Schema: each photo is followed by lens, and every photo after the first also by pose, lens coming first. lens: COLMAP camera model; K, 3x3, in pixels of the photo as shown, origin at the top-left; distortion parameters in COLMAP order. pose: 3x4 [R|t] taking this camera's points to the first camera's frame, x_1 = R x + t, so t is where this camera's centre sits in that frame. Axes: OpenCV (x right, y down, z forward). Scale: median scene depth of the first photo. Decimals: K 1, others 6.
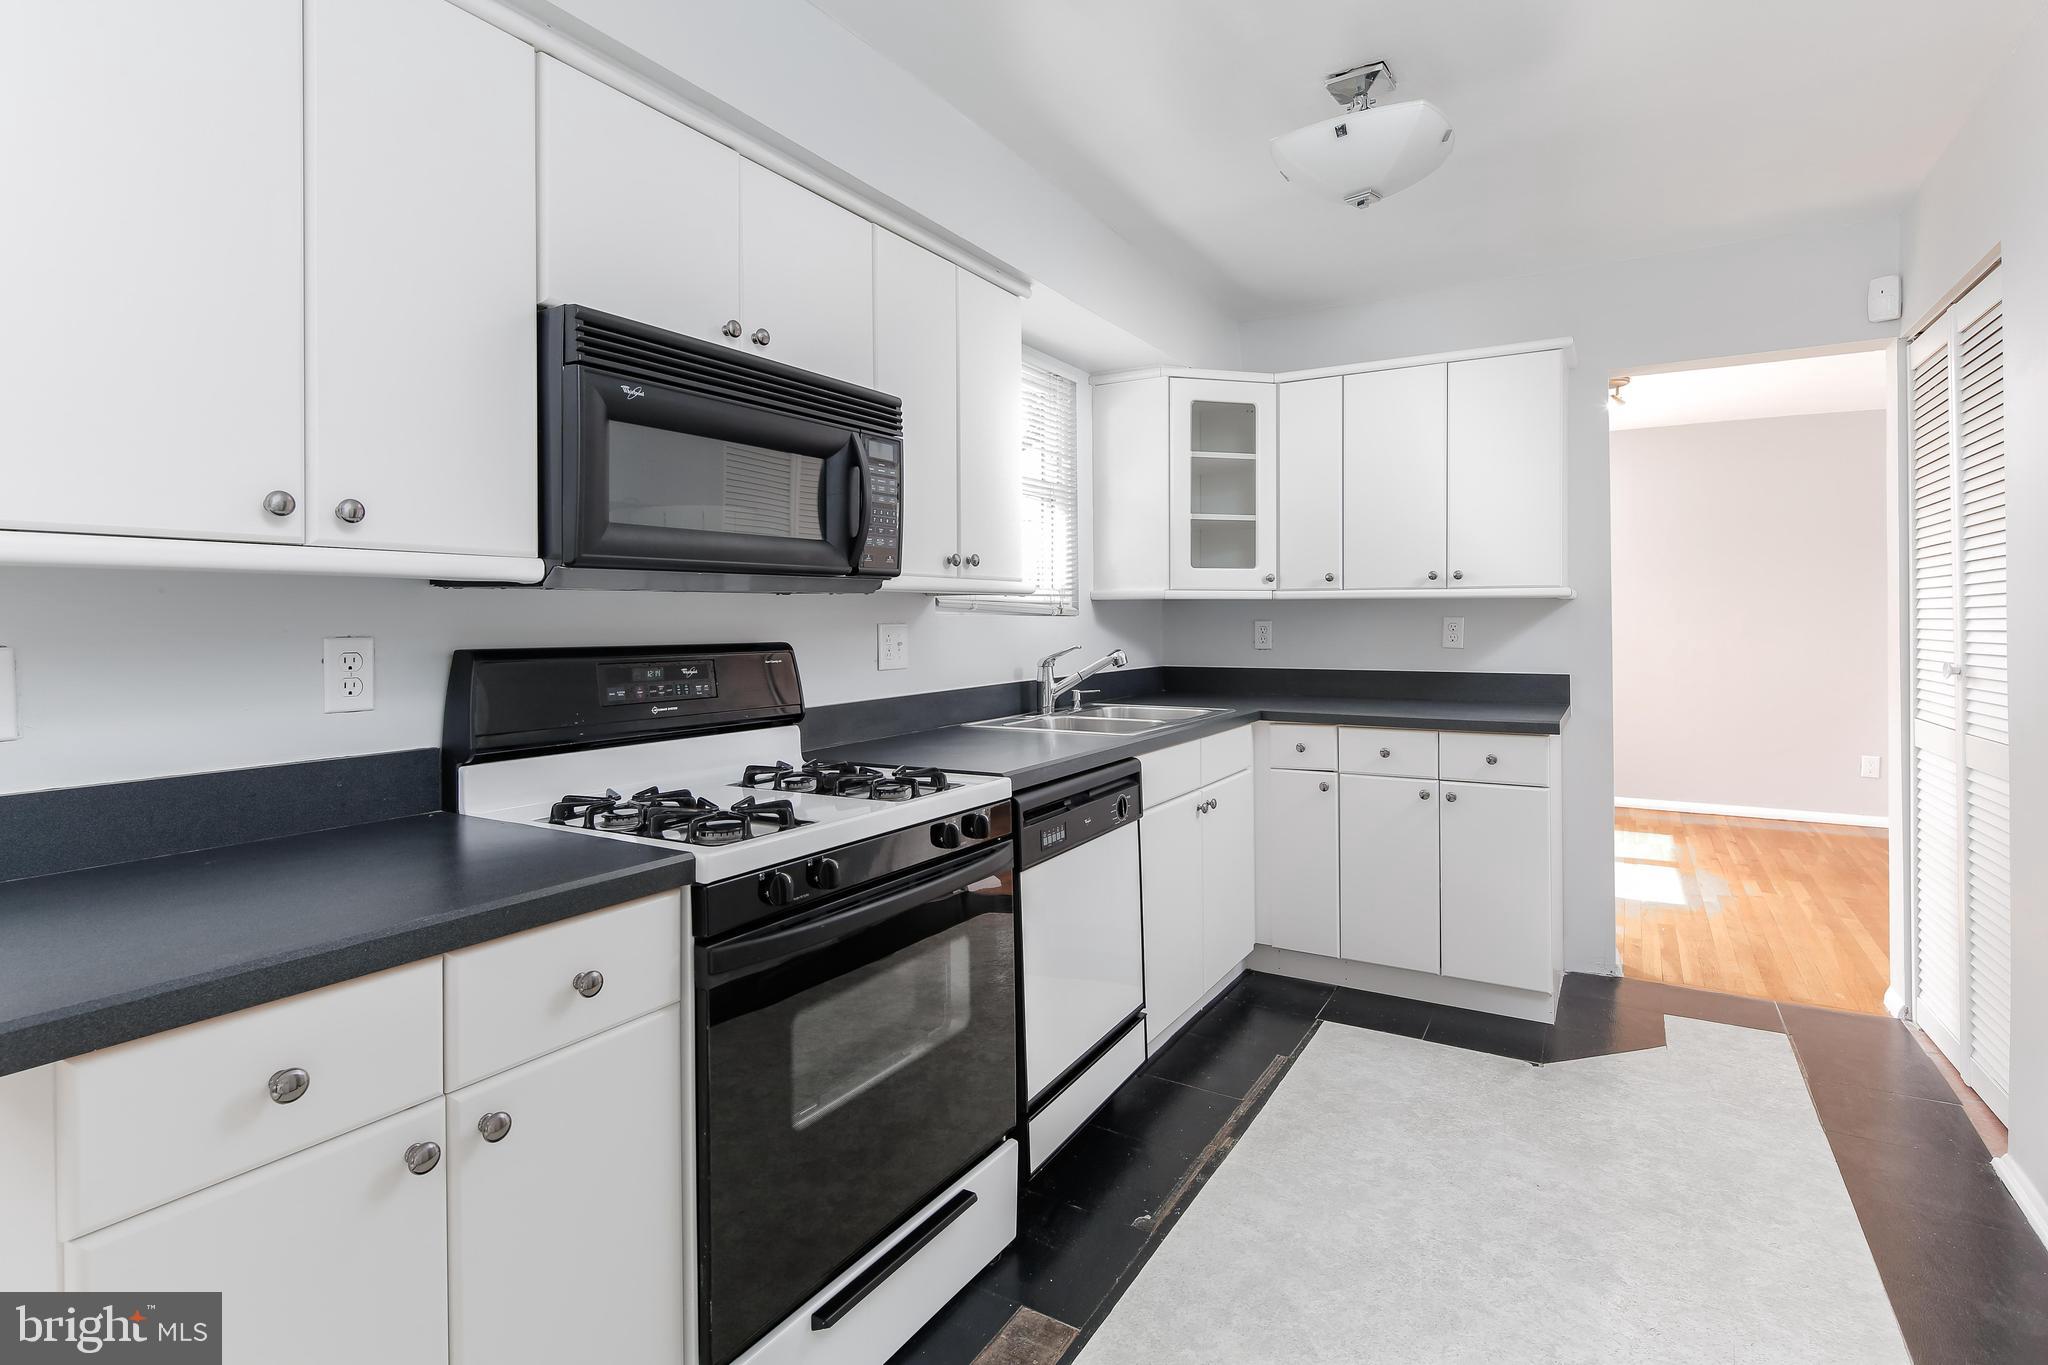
lens RADIAL K [[1000.1, 0, 1027.9], [0, 1000.1, 600.7], [0, 0, 1]] dist [0.000590, -0.000632]
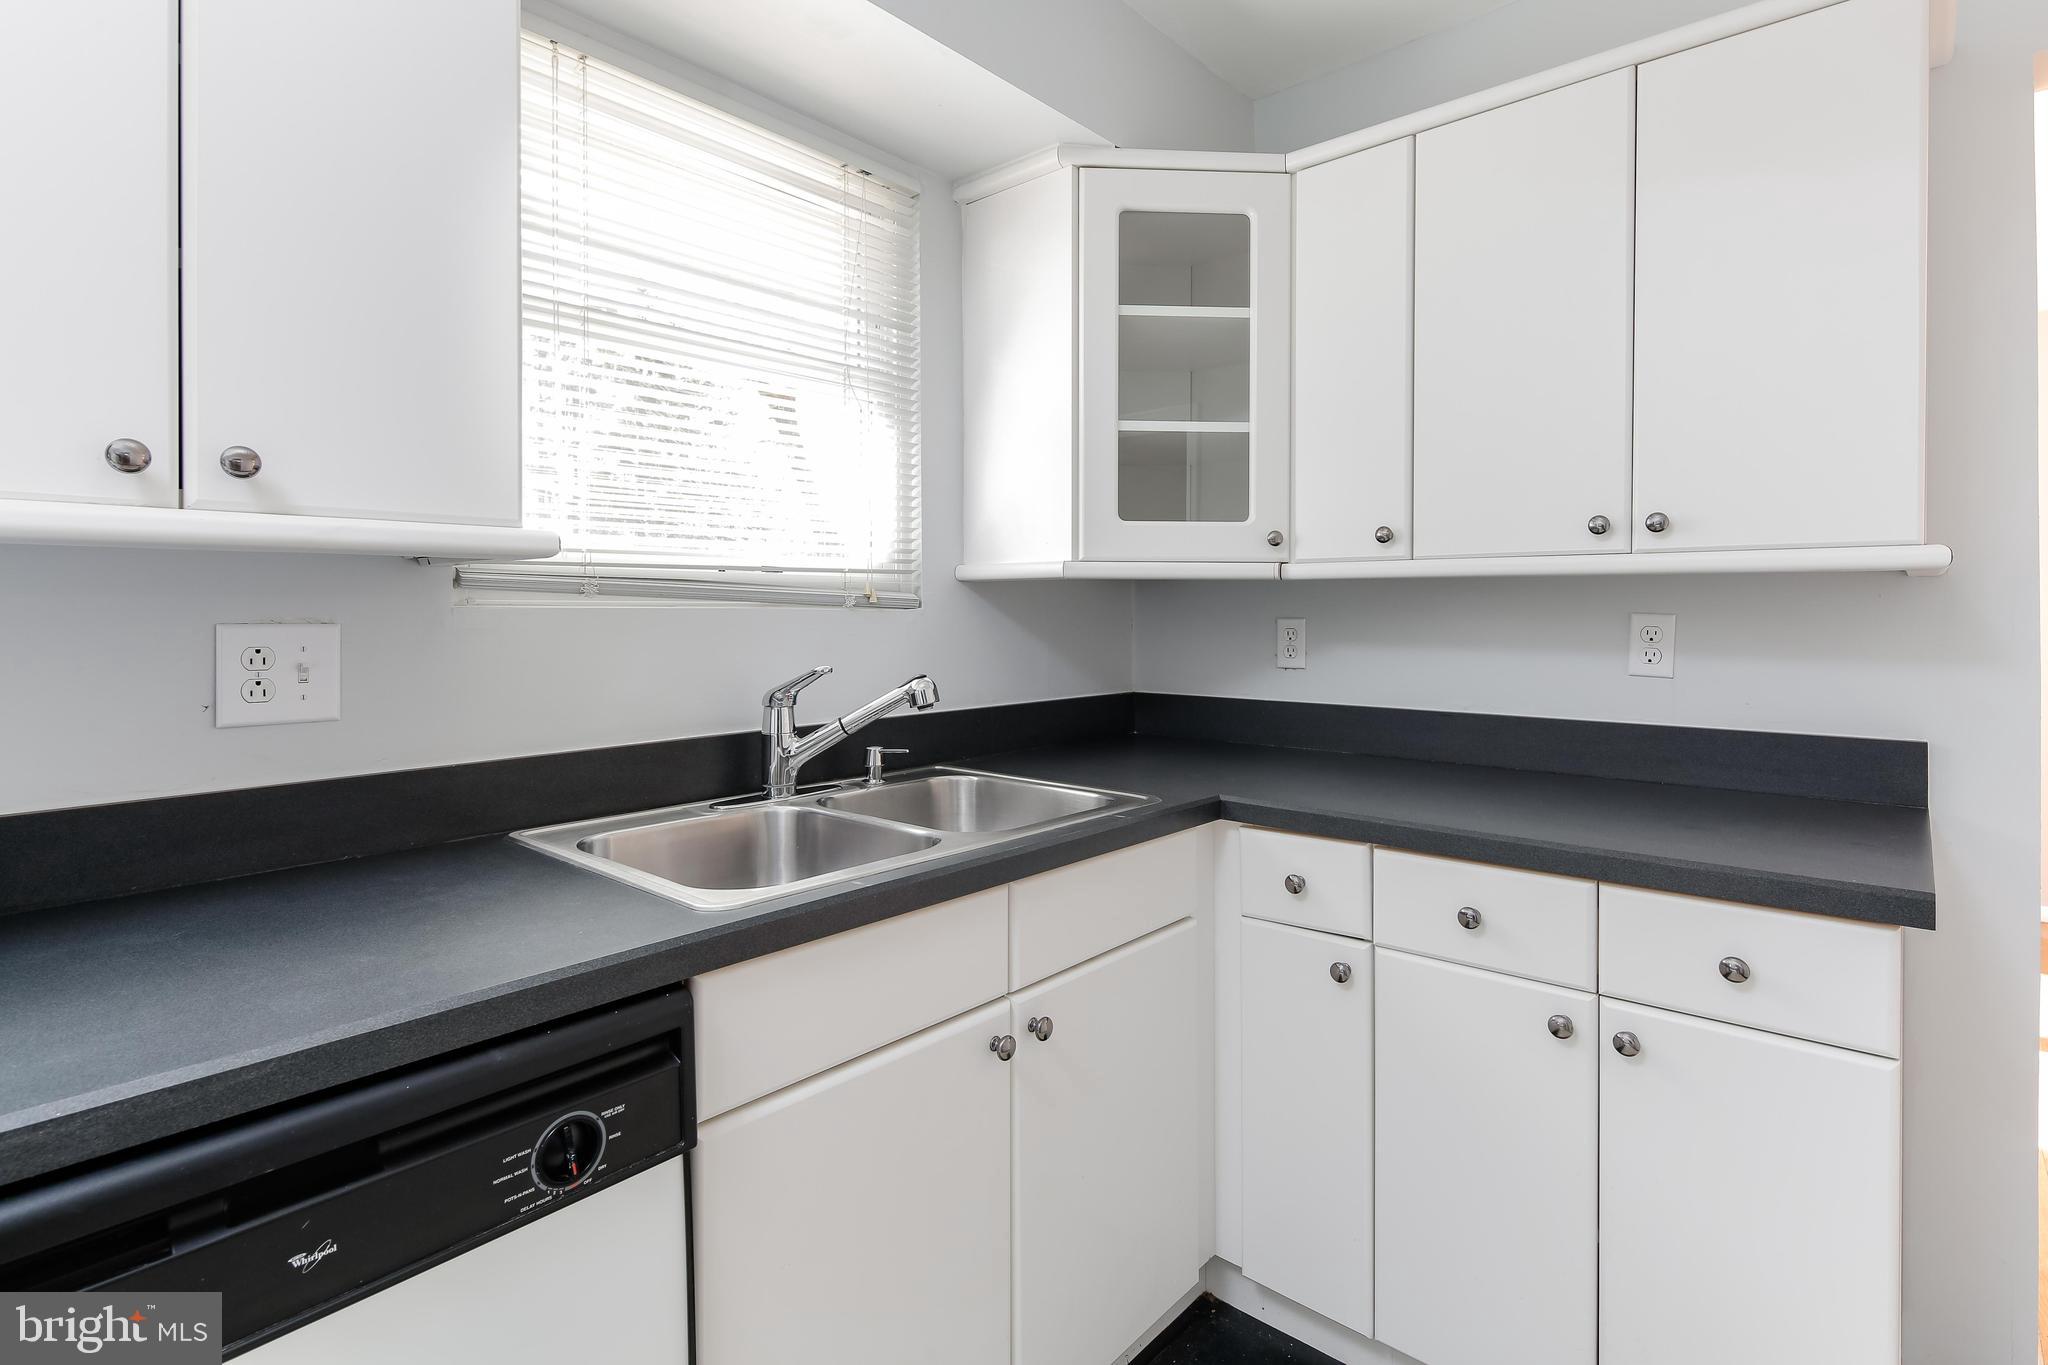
lens RADIAL K [[996.3, 0, 1022.8], [0, 996.3, 600.8], [0, 0, 1]] dist [0.037623, -0.041245]
pose [[0.983218, 0.002416, -0.182417, 0.263831], [-0.000804, 0.999960, 0.008908, 0.007114], [0.182431, -0.008612, 0.983181, 0.570062]]
